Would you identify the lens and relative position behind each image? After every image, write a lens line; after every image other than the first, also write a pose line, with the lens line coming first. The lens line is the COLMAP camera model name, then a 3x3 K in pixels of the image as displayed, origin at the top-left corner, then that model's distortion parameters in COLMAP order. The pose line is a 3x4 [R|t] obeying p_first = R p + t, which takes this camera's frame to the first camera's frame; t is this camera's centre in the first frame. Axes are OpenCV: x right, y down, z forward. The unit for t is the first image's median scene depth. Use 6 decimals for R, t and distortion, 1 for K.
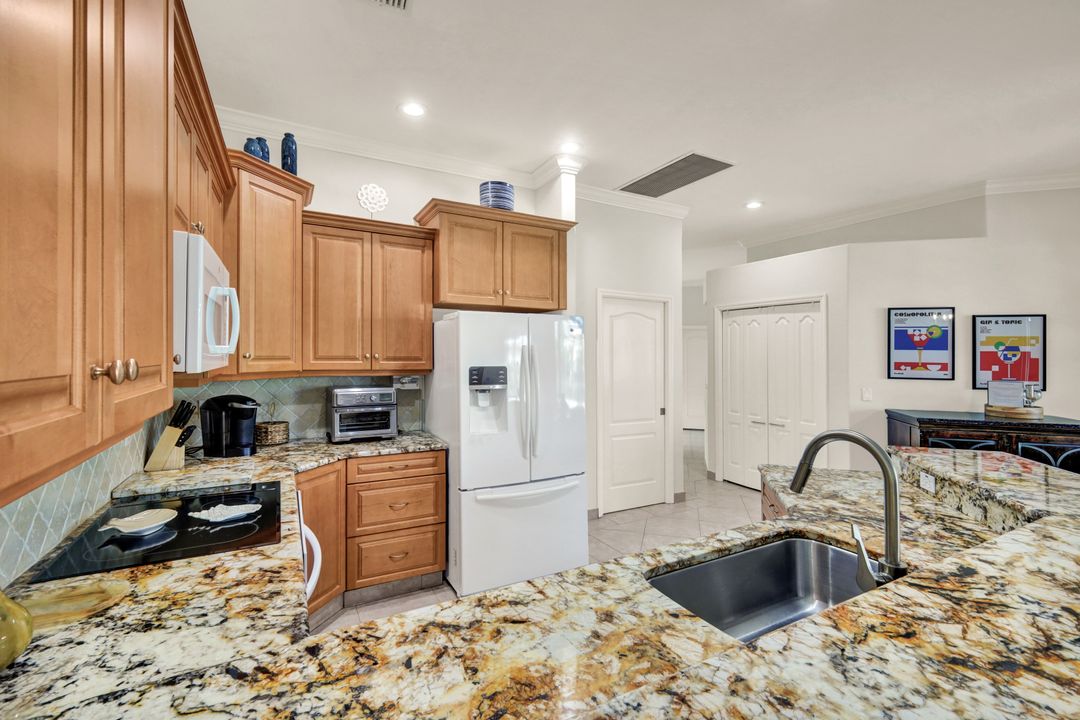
lens RADIAL K [[467.1, 0, 544.9], [0, 467.1, 348.8], [0, 0, 1]] dist [0.008273, 0.000317]
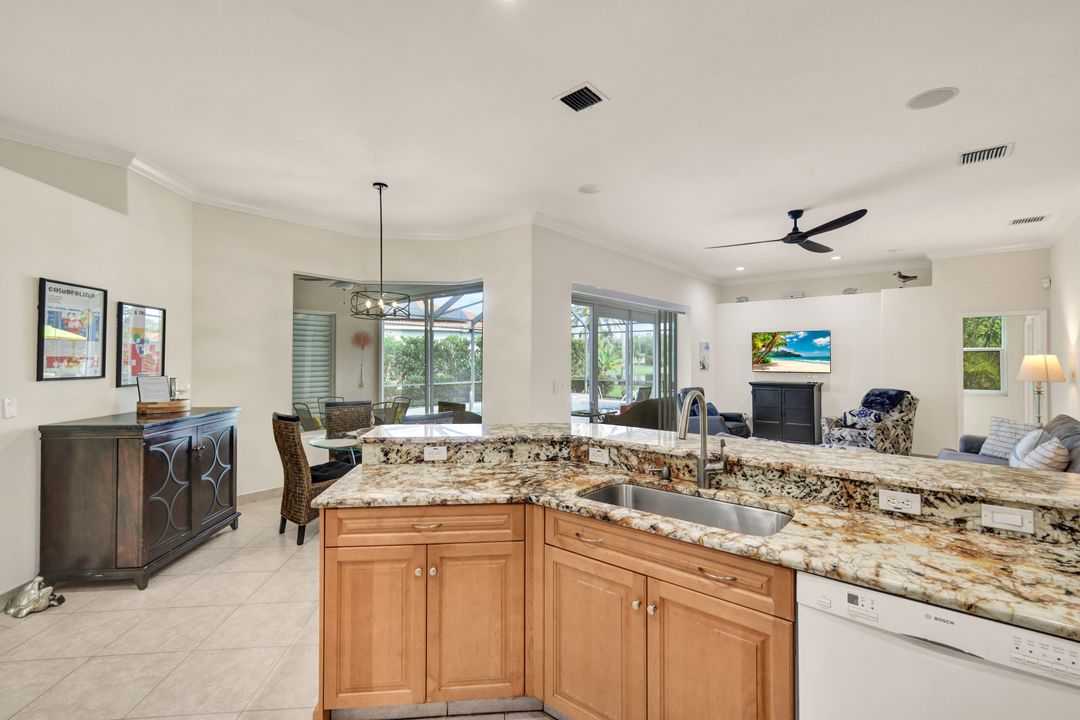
lens RADIAL K [[485.8, 0, 541.2], [0, 485.8, 359.5], [0, 0, 1]] dist [0.004239, 0.000102]
pose [[-0.361741, -0.010809, 0.932216, -0.255691], [-0.015368, 0.999866, 0.005630, 0.021487], [-0.932152, -0.012290, -0.361859, 0.722155]]
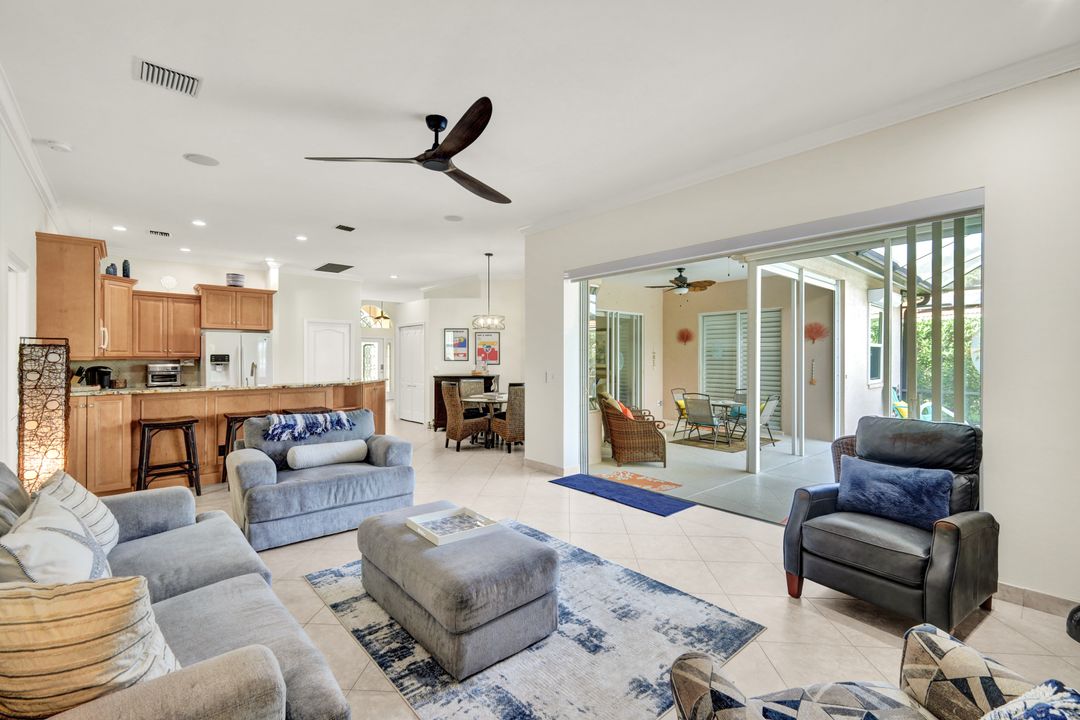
lens RADIAL K [[467.1, 0, 537.5], [0, 467.1, 352.7], [0, 0, 1]] dist [0.008273, 0.000317]
pose [[0.976233, -0.007206, 0.216606, 0.860788], [0.007202, 0.999974, 0.000808, 0.034205], [-0.216606, 0.000771, 0.976259, -1.574475]]
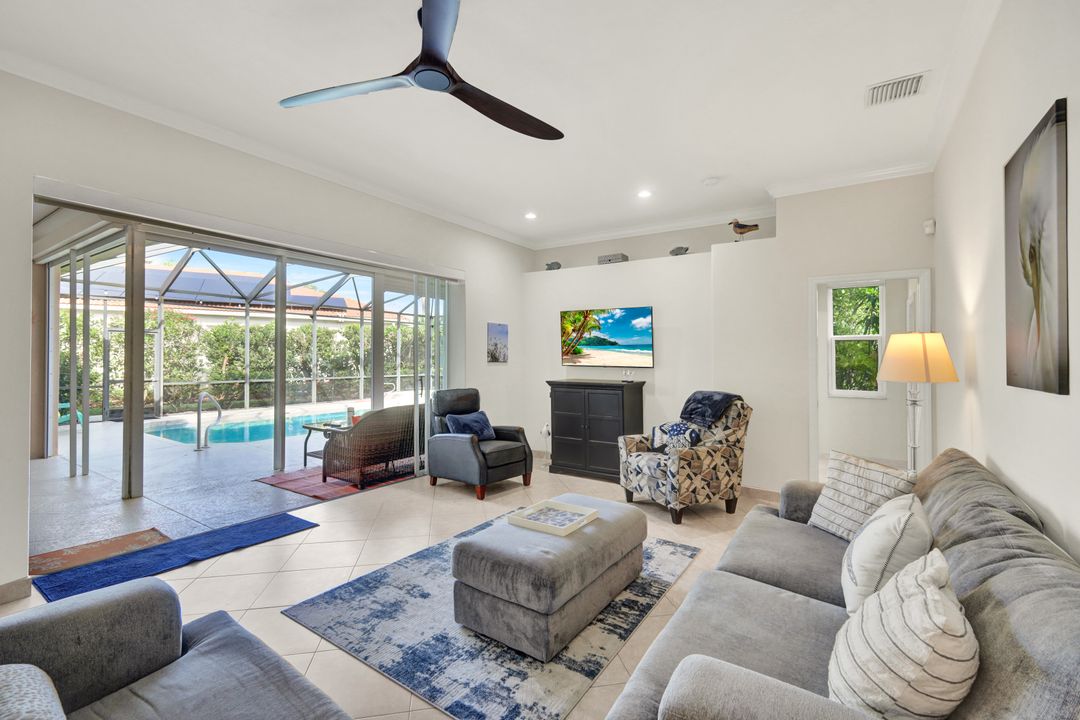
lens RADIAL K [[467.1, 0, 544.2], [0, 467.1, 351.5], [0, 0, 1]] dist [0.008273, 0.000317]
pose [[-0.456392, -0.004168, 0.889769, 0.219463], [-0.020915, 0.999763, -0.006045, 0.041309], [-0.889533, -0.021368, -0.456371, -0.455294]]
